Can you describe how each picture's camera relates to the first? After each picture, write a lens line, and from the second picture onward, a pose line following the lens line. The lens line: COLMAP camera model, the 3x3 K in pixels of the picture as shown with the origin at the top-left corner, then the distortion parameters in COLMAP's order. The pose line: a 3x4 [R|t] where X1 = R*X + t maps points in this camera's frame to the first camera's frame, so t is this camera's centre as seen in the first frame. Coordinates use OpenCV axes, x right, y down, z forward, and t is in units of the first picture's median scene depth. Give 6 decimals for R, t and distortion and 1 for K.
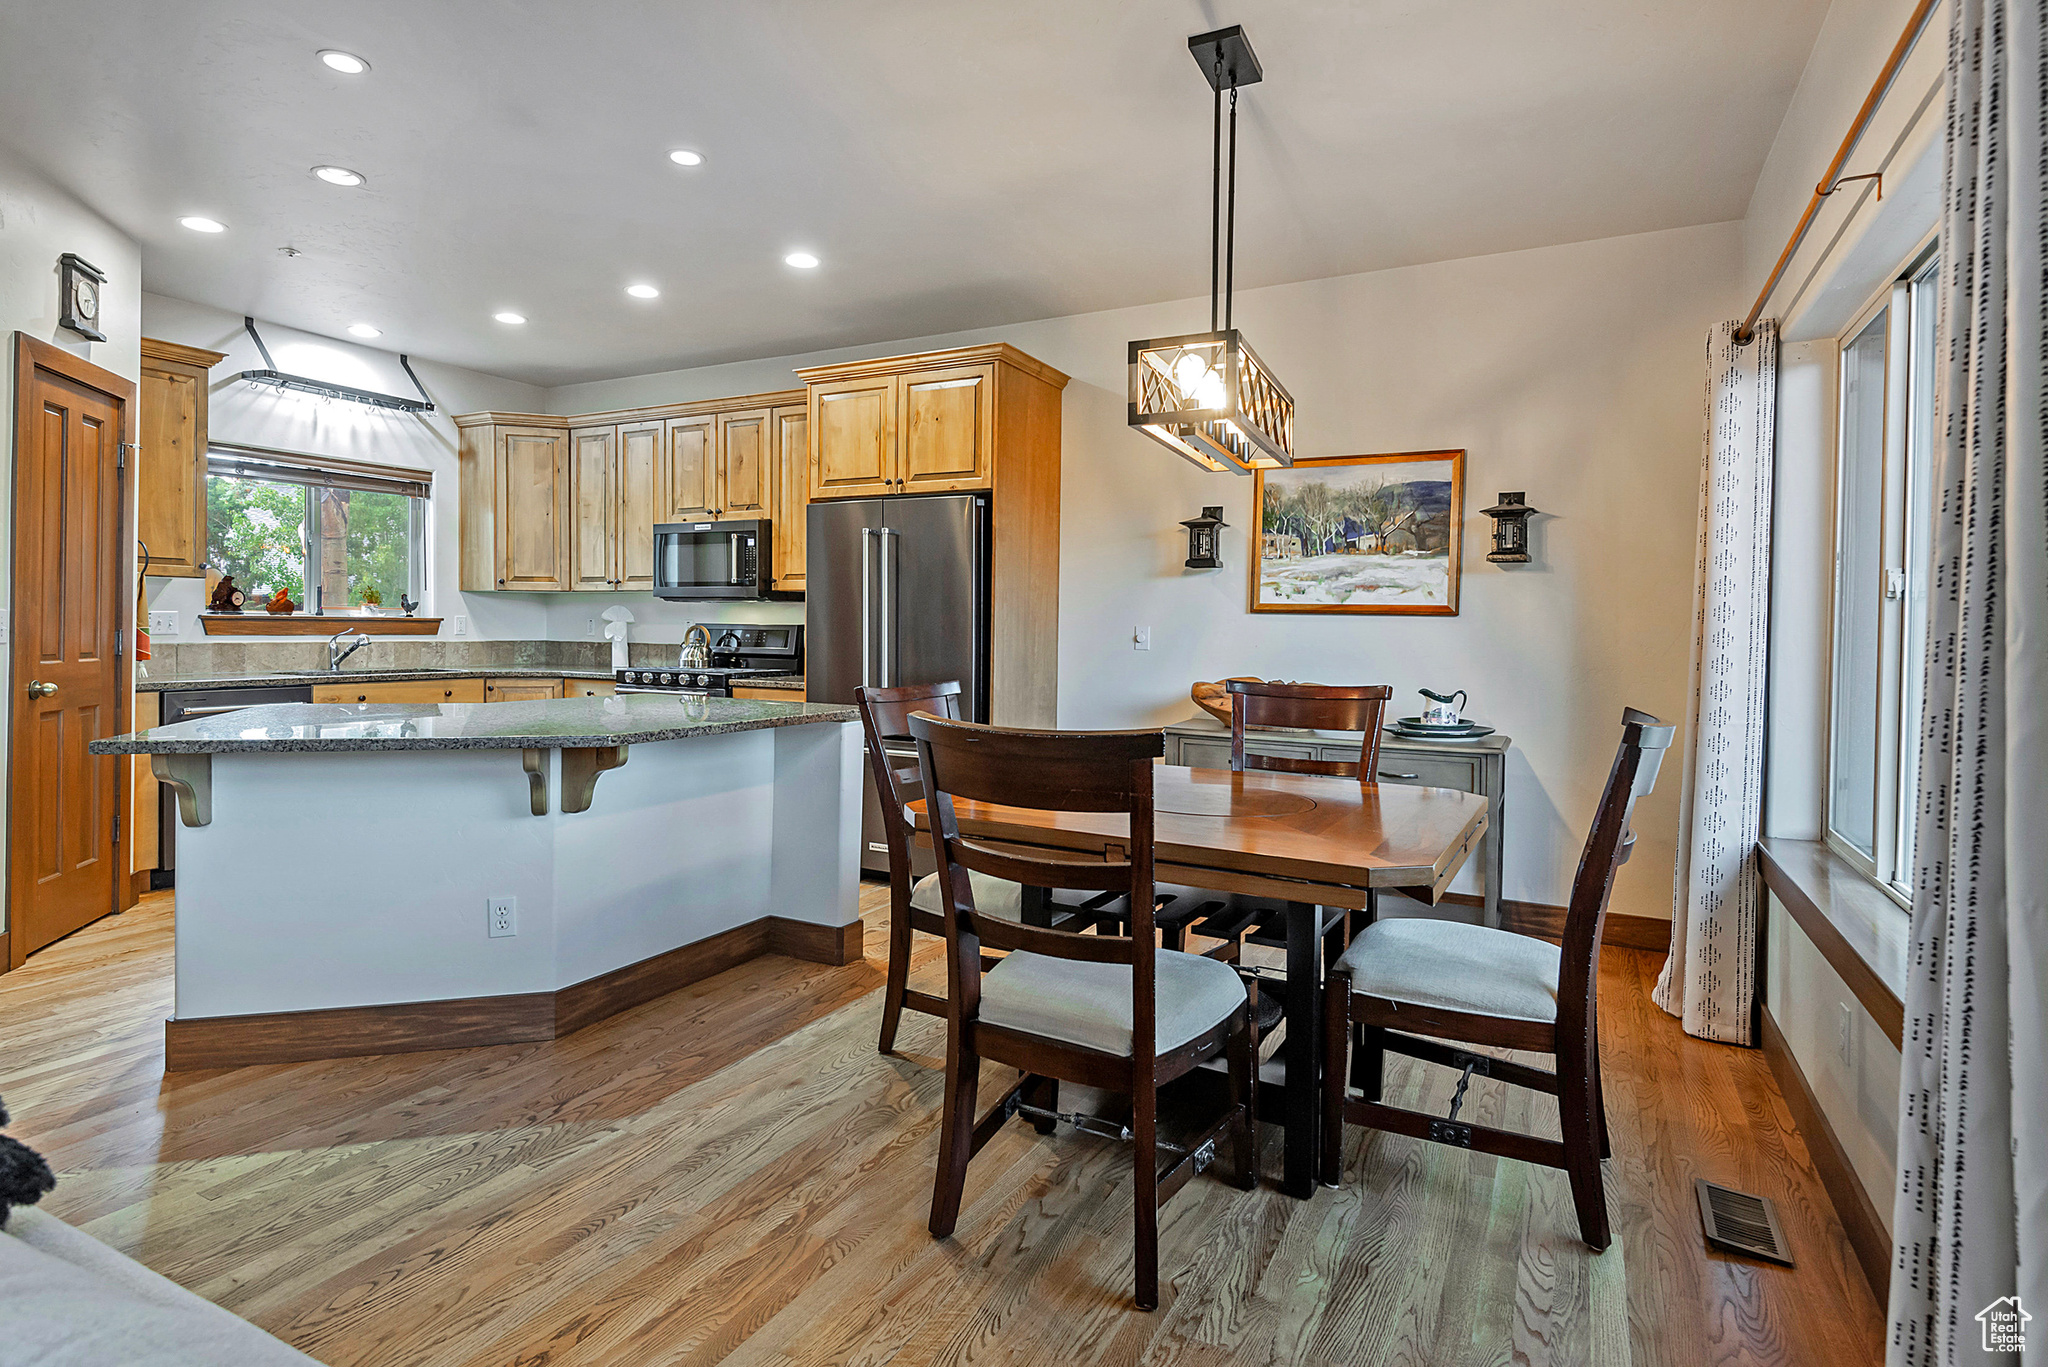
lens RADIAL K [[1062.0, 0, 1022.7], [0, 1062.0, 618.6], [0, 0, 1]] dist [-0.001454, -0.000455]
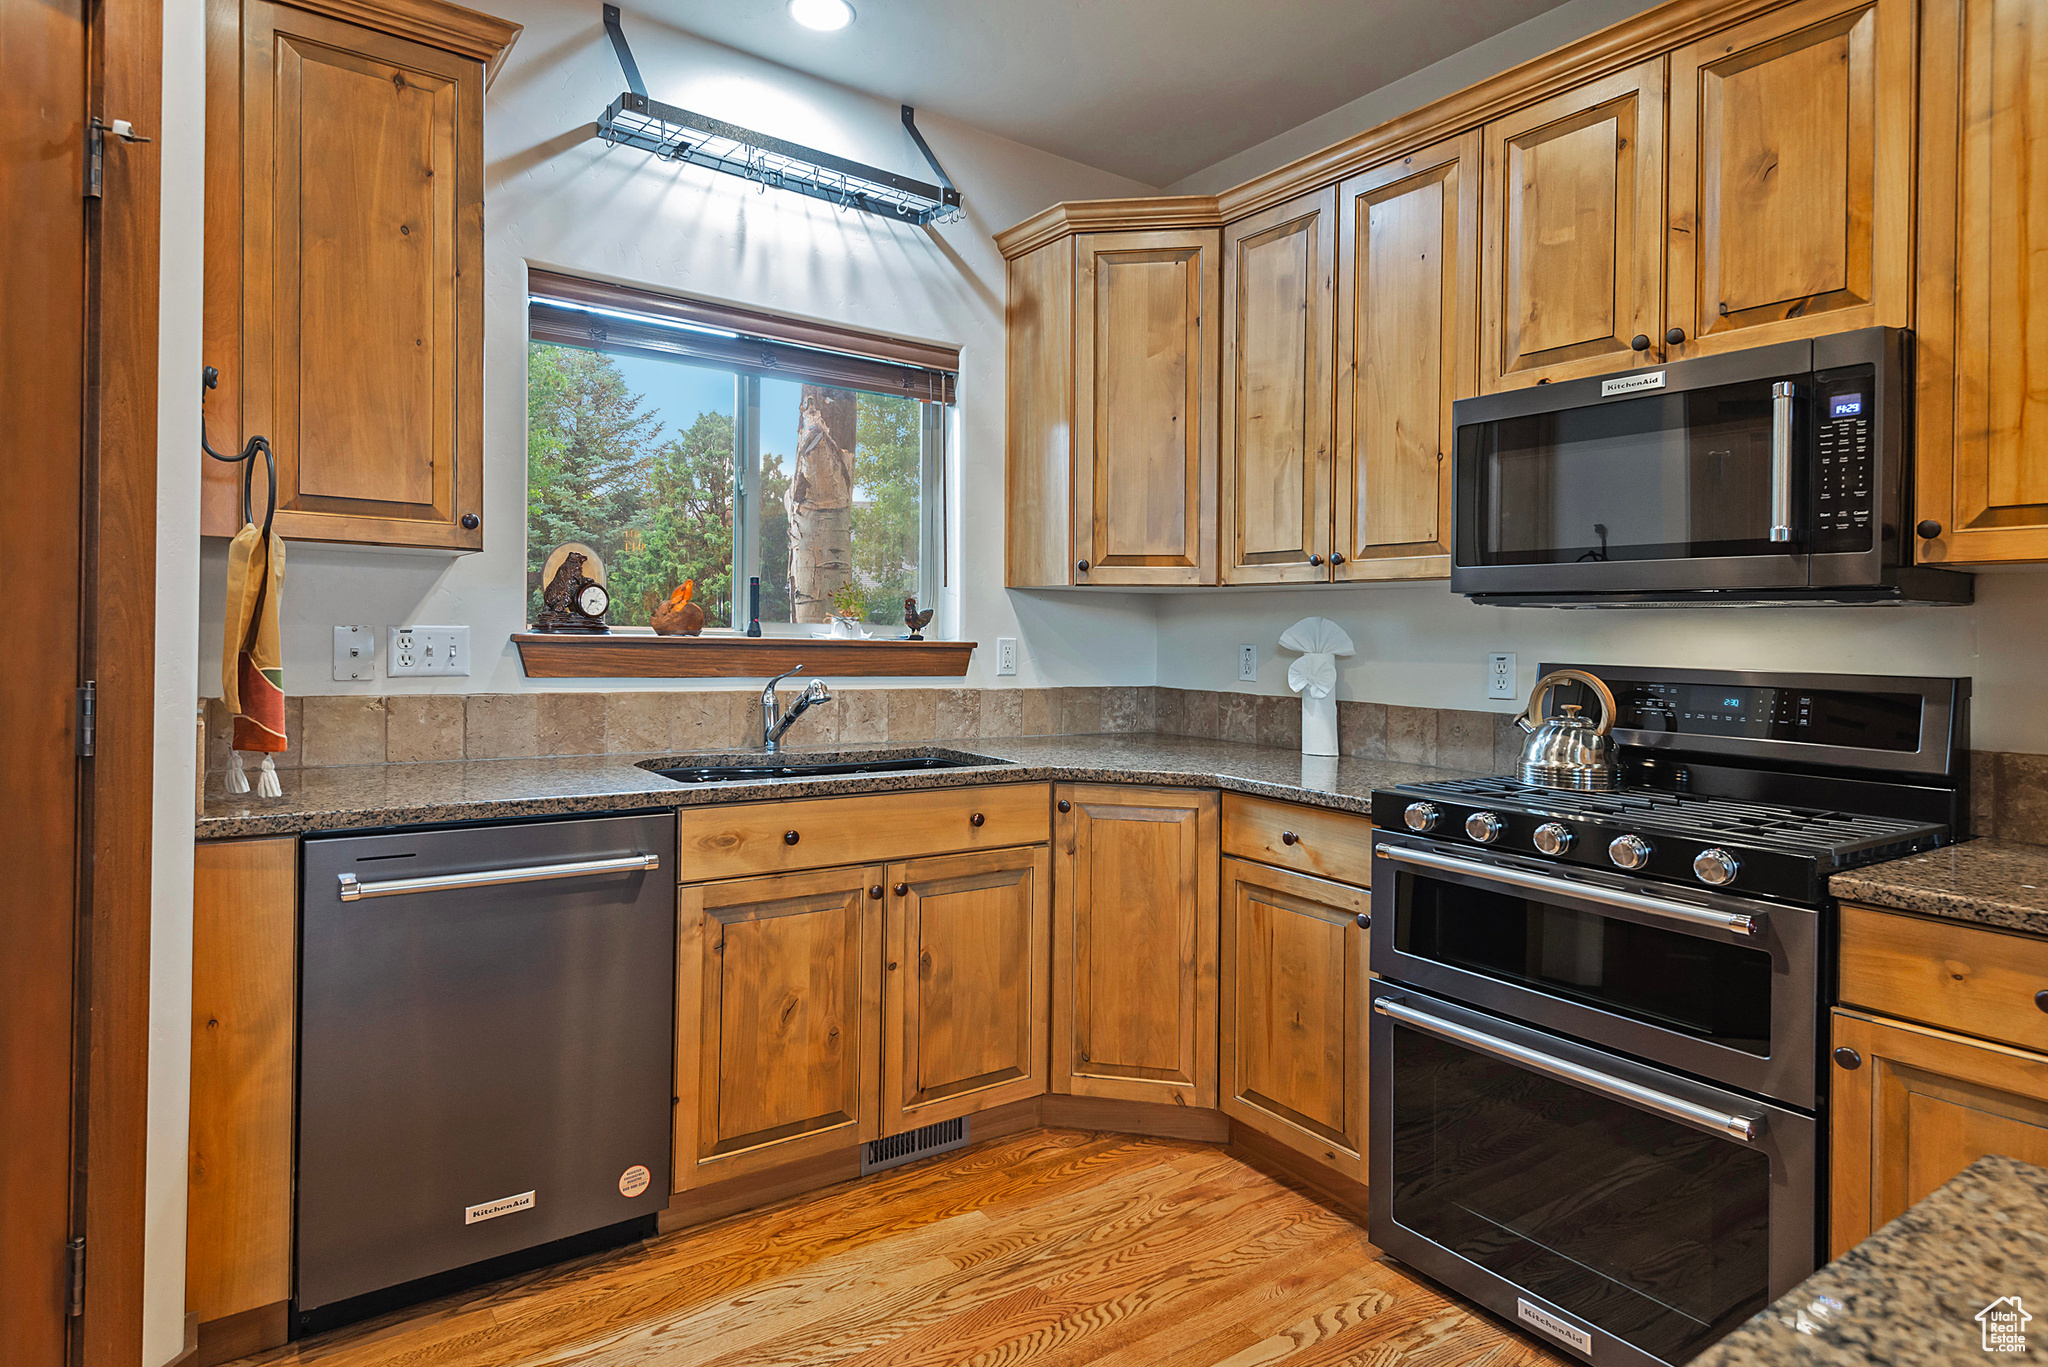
lens RADIAL K [[1123.9, 0, 1030.8], [0, 1123.9, 629.8], [0, 0, 1]] dist [-0.000307, -0.000058]
pose [[0.887090, 0.004991, -0.461570, -0.287656], [-0.007523, 0.999965, -0.003647, -0.004773], [0.461535, 0.006707, 0.887097, 0.559167]]
